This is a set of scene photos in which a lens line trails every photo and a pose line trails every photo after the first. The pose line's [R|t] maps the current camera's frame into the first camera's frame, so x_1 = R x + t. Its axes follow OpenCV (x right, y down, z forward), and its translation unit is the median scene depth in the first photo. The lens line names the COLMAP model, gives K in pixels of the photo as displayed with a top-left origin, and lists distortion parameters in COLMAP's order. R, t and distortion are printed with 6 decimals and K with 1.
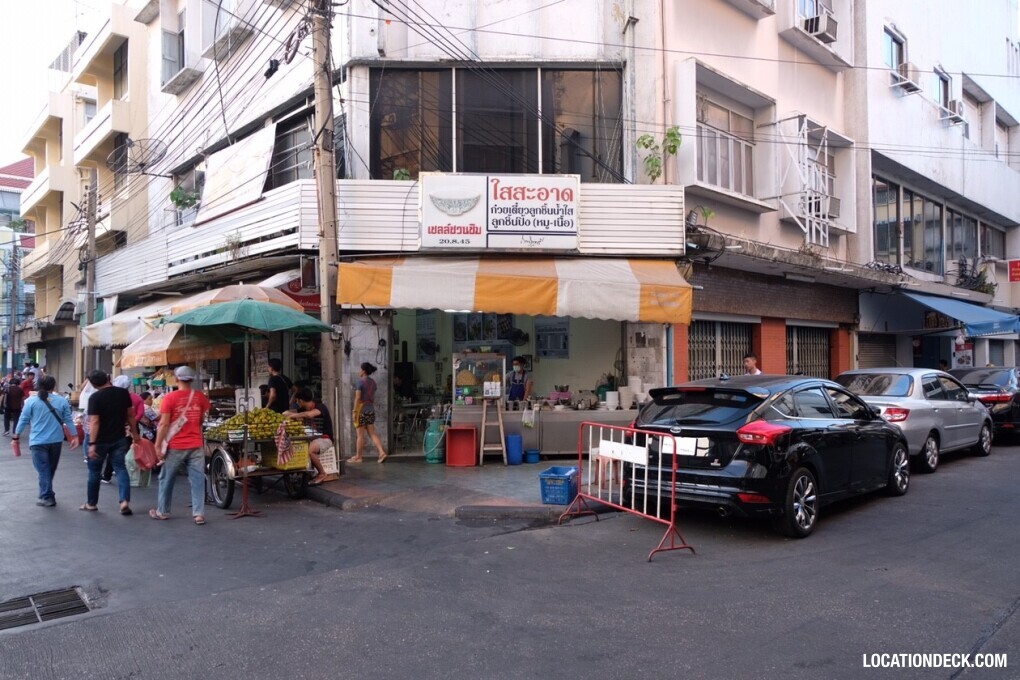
lens RADIAL K [[698.4, 0, 513.9], [0, 698.4, 334.3], [0, 0, 1]] dist [-0.046431, 0.059976]
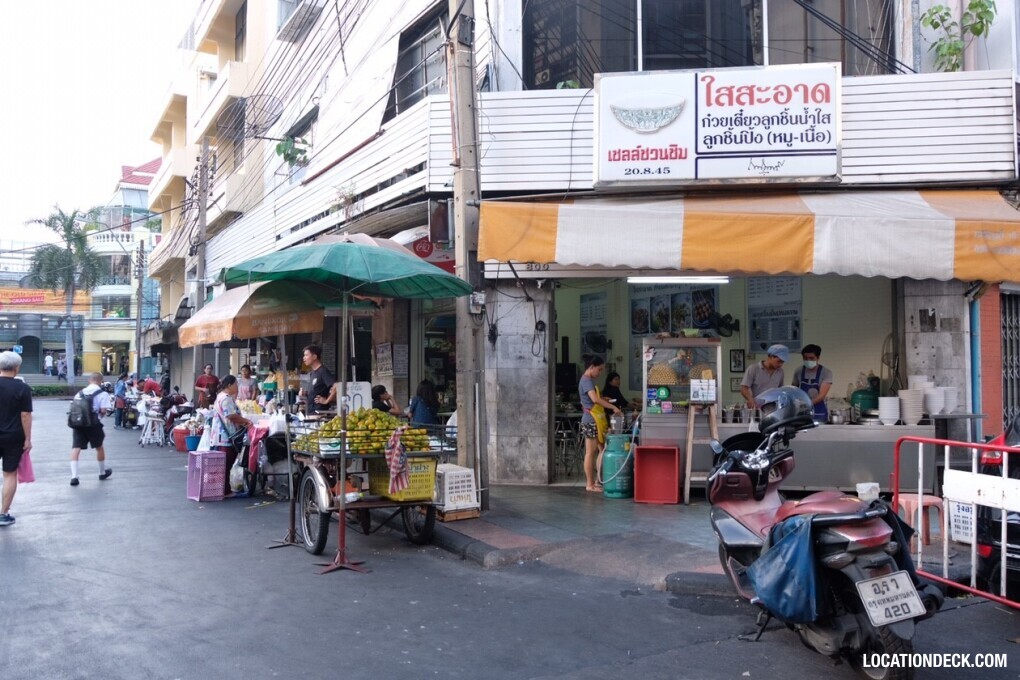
lens RADIAL K [[797.2, 0, 516.5], [0, 797.2, 338.8], [0, 0, 1]] dist [-0.069406, 0.086161]
pose [[0.979196, -0.000487, -0.202918, -0.052921], [-0.001566, 0.999949, -0.009953, 0.037613], [0.202912, 0.010064, 0.979145, 0.220266]]
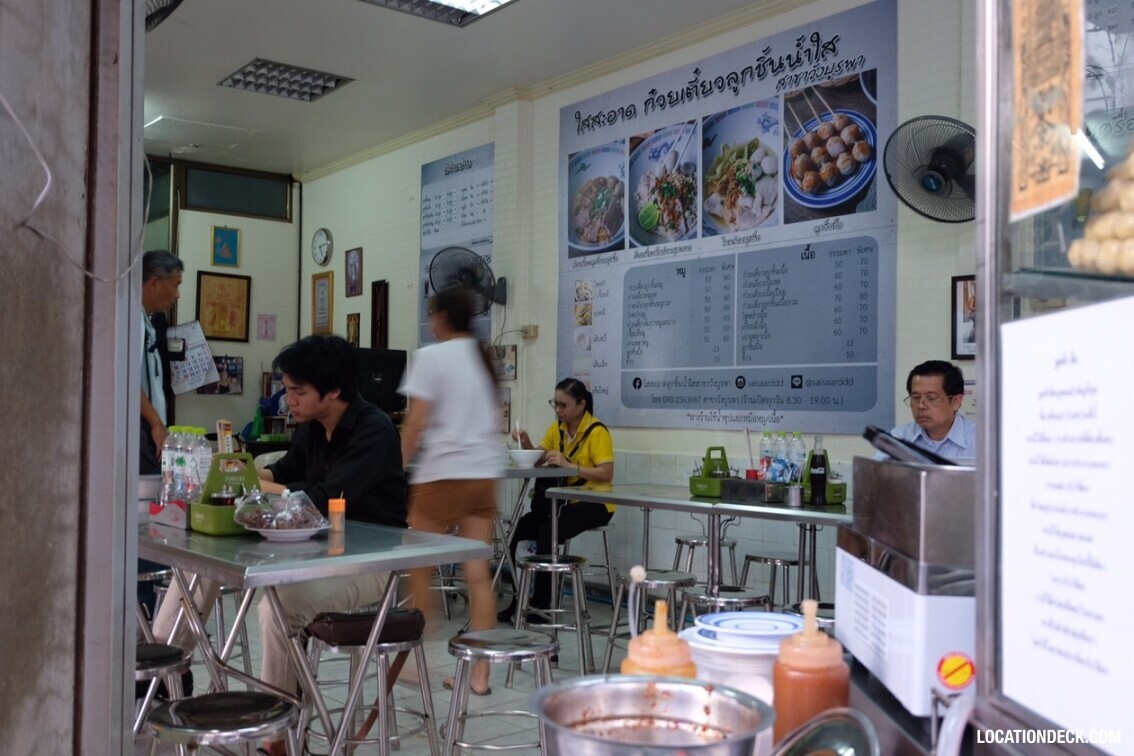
lens RADIAL K [[1082.3, 0, 567.0], [0, 1082.3, 378.0], [0, 0, 1]] dist [0.001140, 0.017046]
pose [[0.999651, 0.021269, -0.015668, -0.126123], [-0.021180, 0.999759, 0.005813, 0.081588], [0.015788, -0.005479, 0.999860, 0.980161]]
